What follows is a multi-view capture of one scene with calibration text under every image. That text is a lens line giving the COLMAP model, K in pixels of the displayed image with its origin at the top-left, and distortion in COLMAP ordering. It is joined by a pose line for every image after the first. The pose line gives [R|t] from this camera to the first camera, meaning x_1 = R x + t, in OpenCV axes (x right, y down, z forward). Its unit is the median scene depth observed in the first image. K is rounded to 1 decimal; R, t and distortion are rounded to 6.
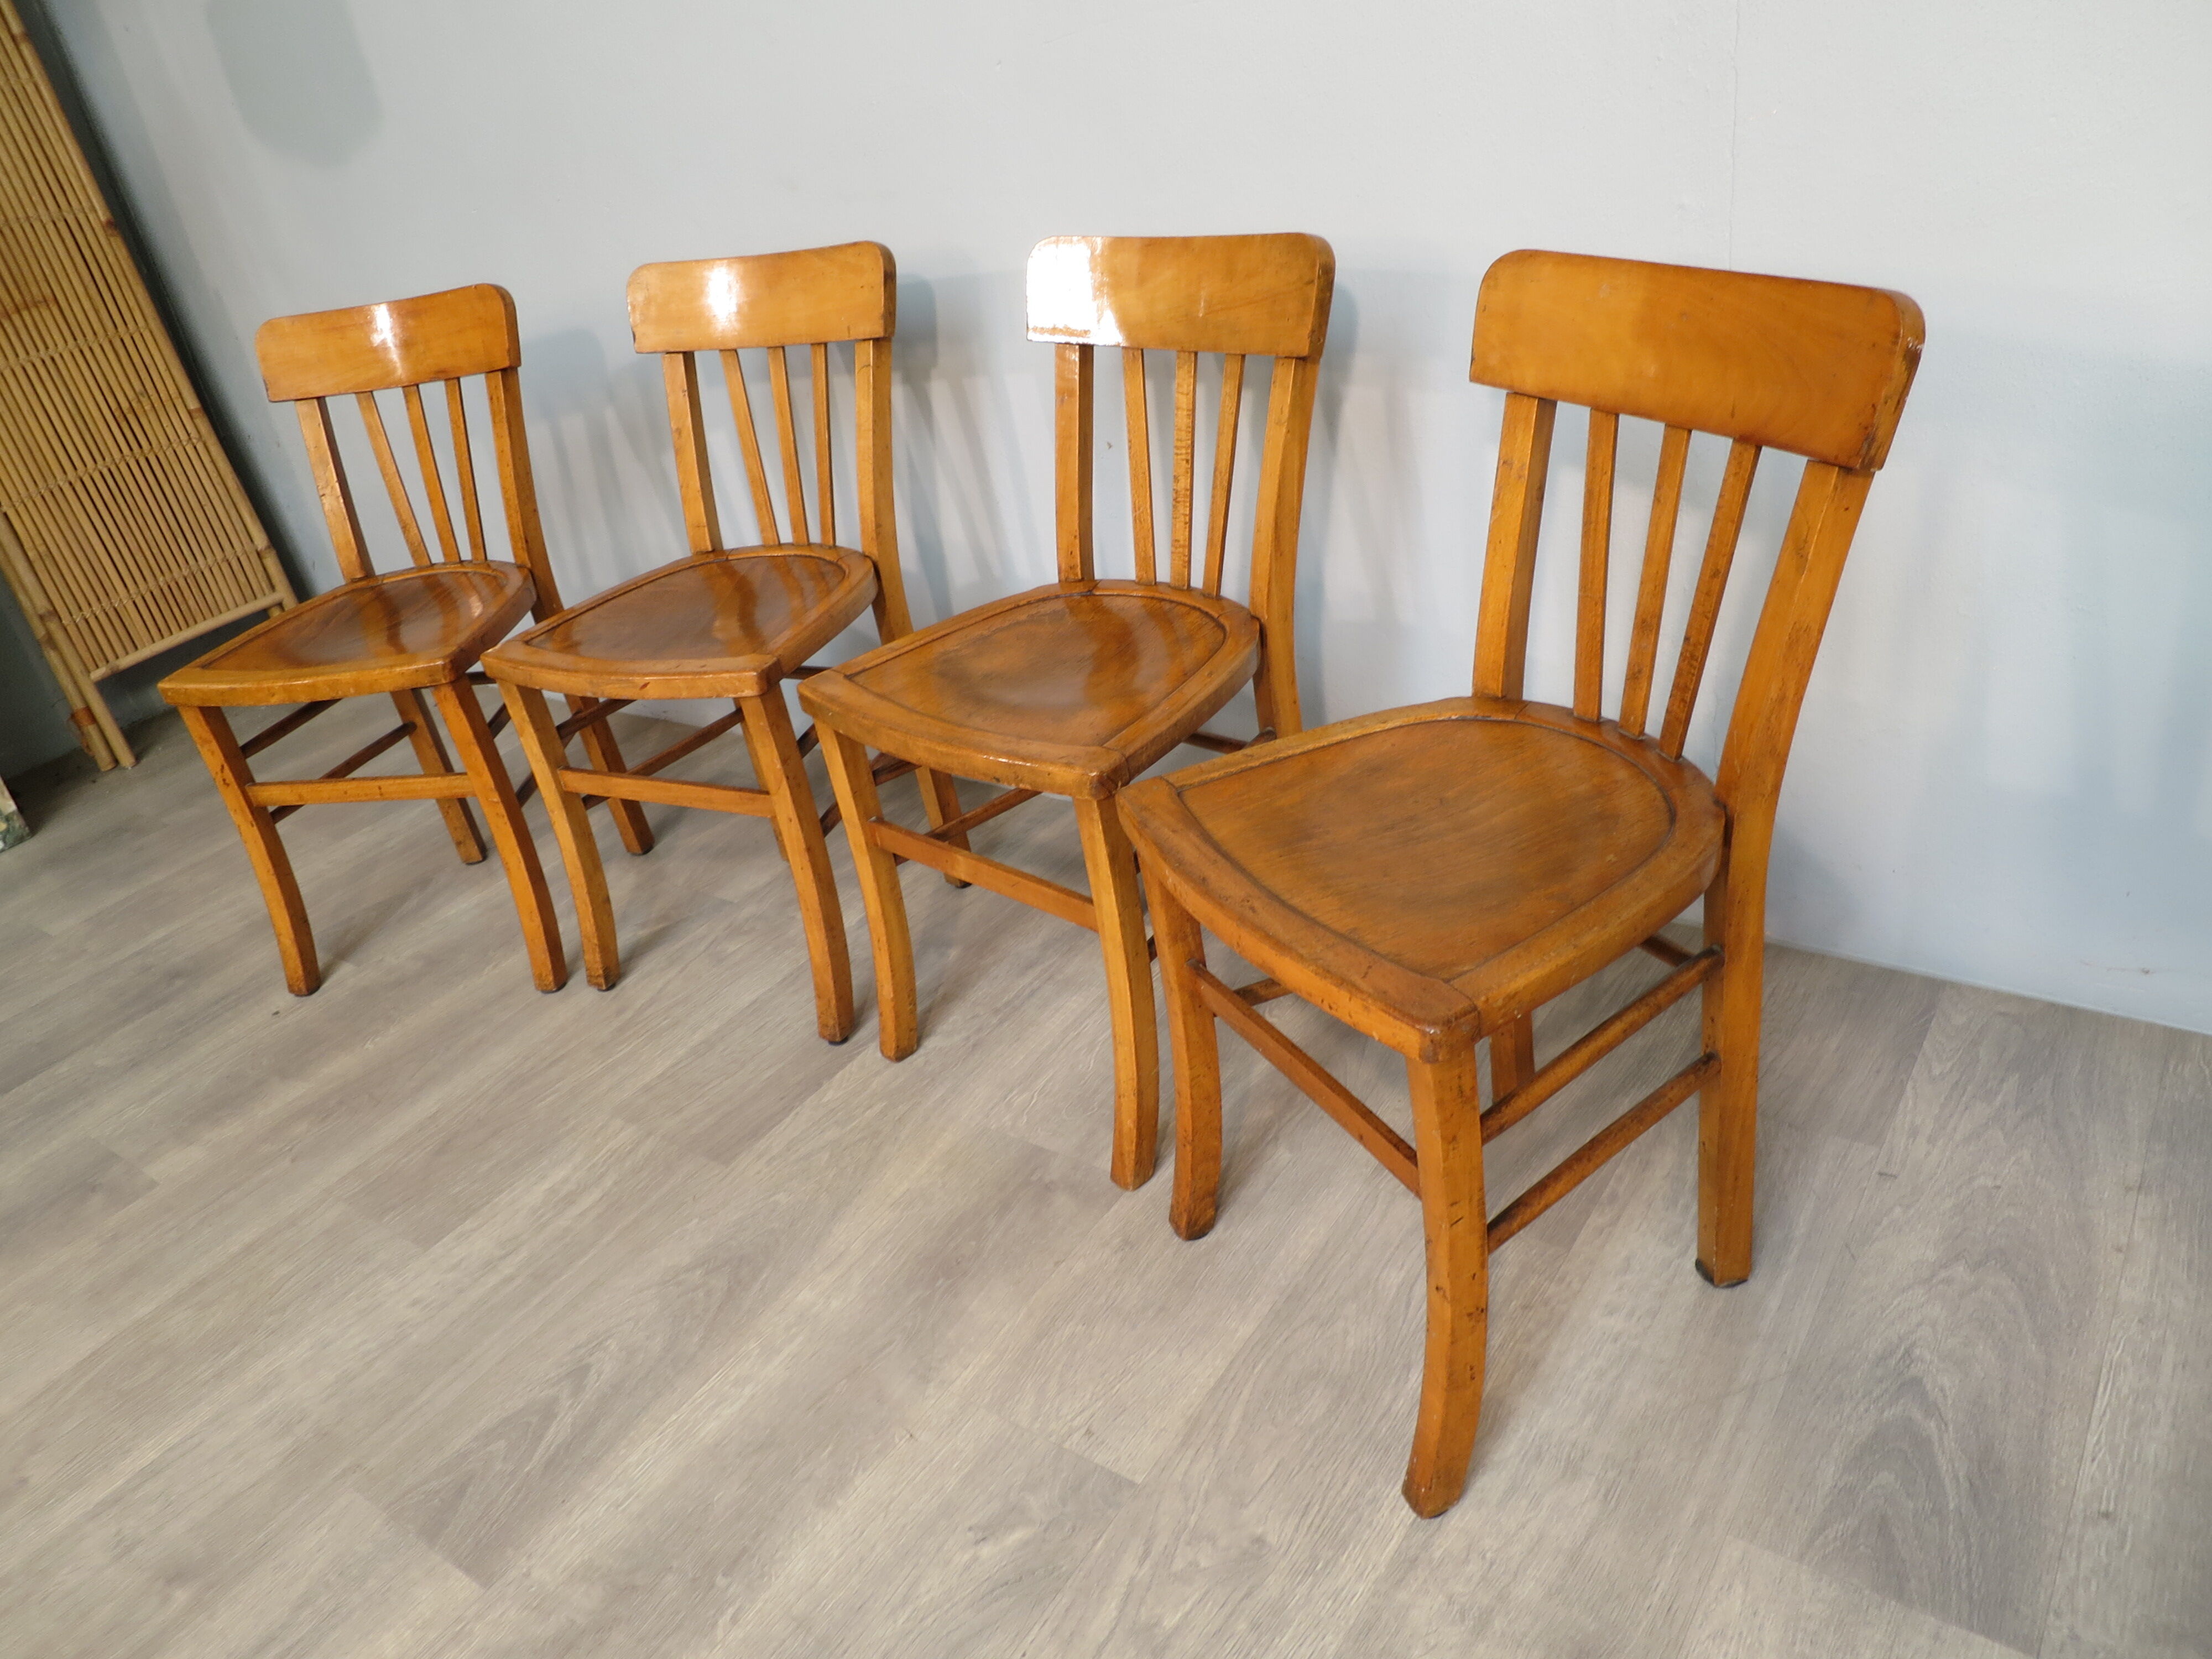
lens RADIAL K [[1595.0, 0, 1106.0], [0, 1595.0, 829.5], [0, 0, 1]] dist [-0.048522, 0.012662]
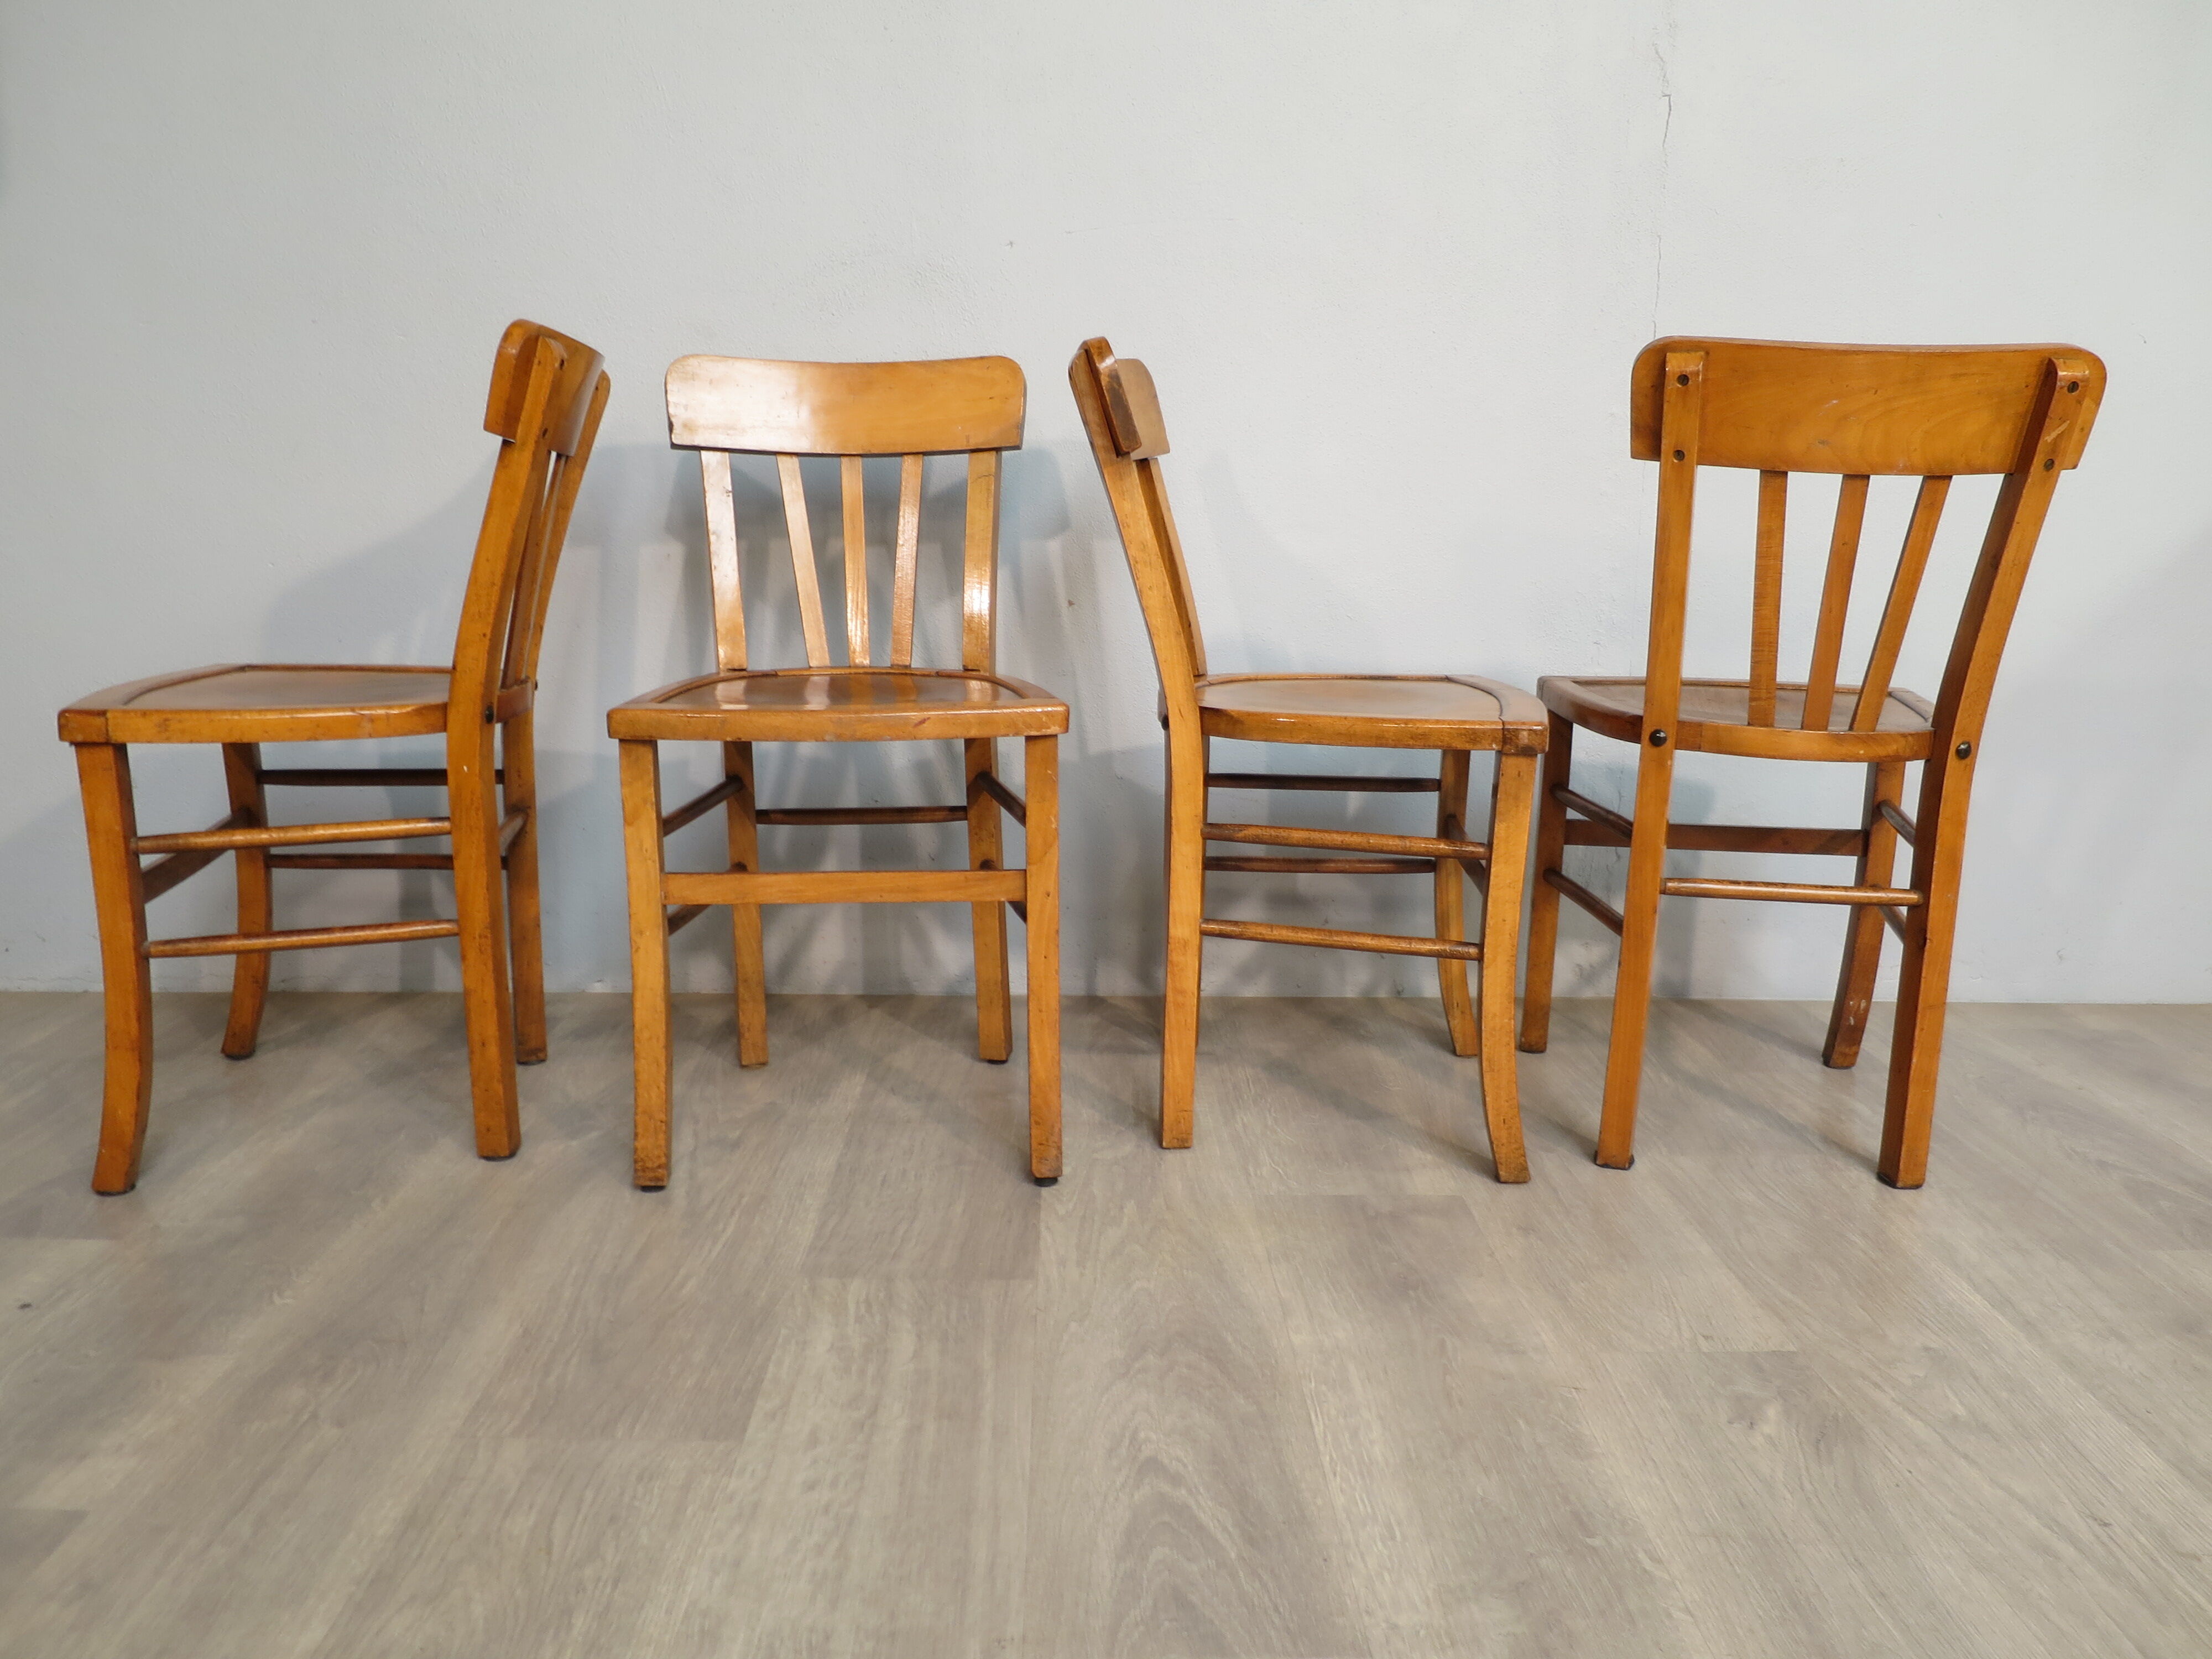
lens RADIAL K [[1595.0, 0, 1106.0], [0, 1595.0, 829.5], [0, 0, 1]] dist [-0.048522, 0.012662]
pose [[0.790894, 0.039174, 0.610698, -0.843861], [0.170647, 0.944245, -0.281568, 0.271646], [-0.587679, 0.326904, 0.740113, 0.360186]]
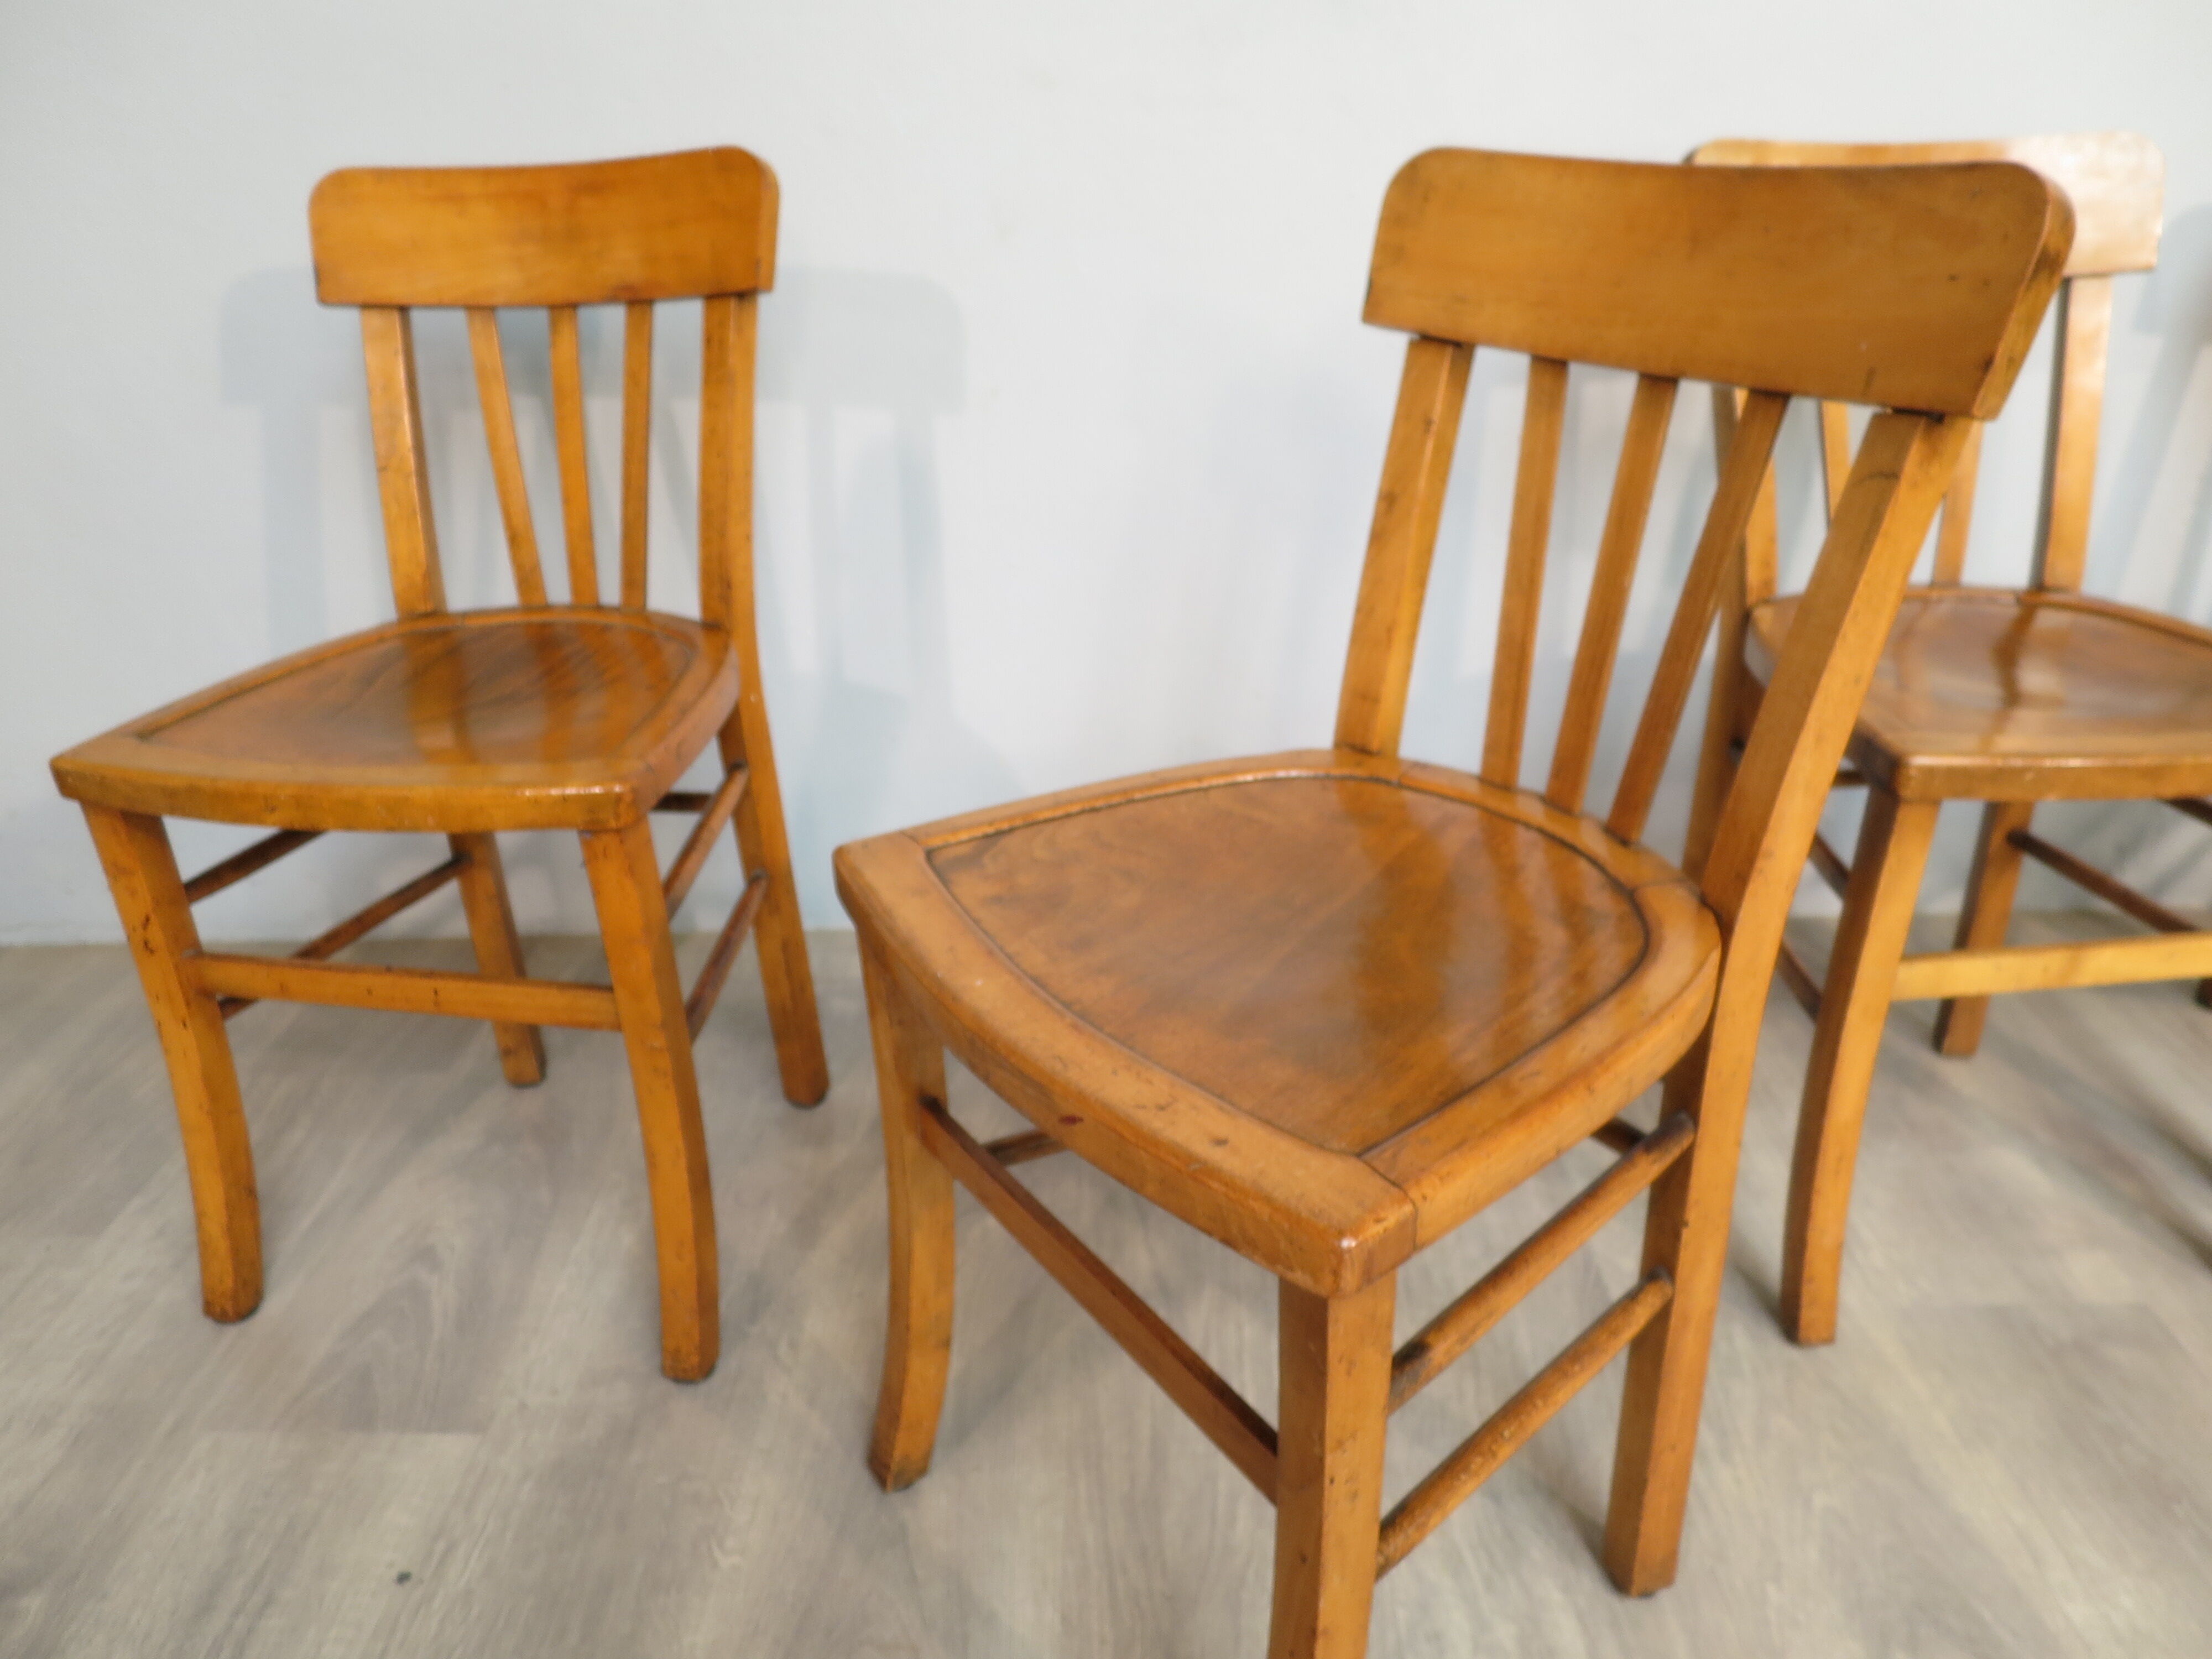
lens RADIAL K [[1595.0, 0, 1106.0], [0, 1595.0, 829.5], [0, 0, 1]] dist [-0.048522, 0.012662]
pose [[0.817818, -0.114328, 0.564006, -0.877139], [0.181766, 0.981213, -0.064666, -0.052310], [-0.546017, 0.155402, 0.823235, 0.679853]]
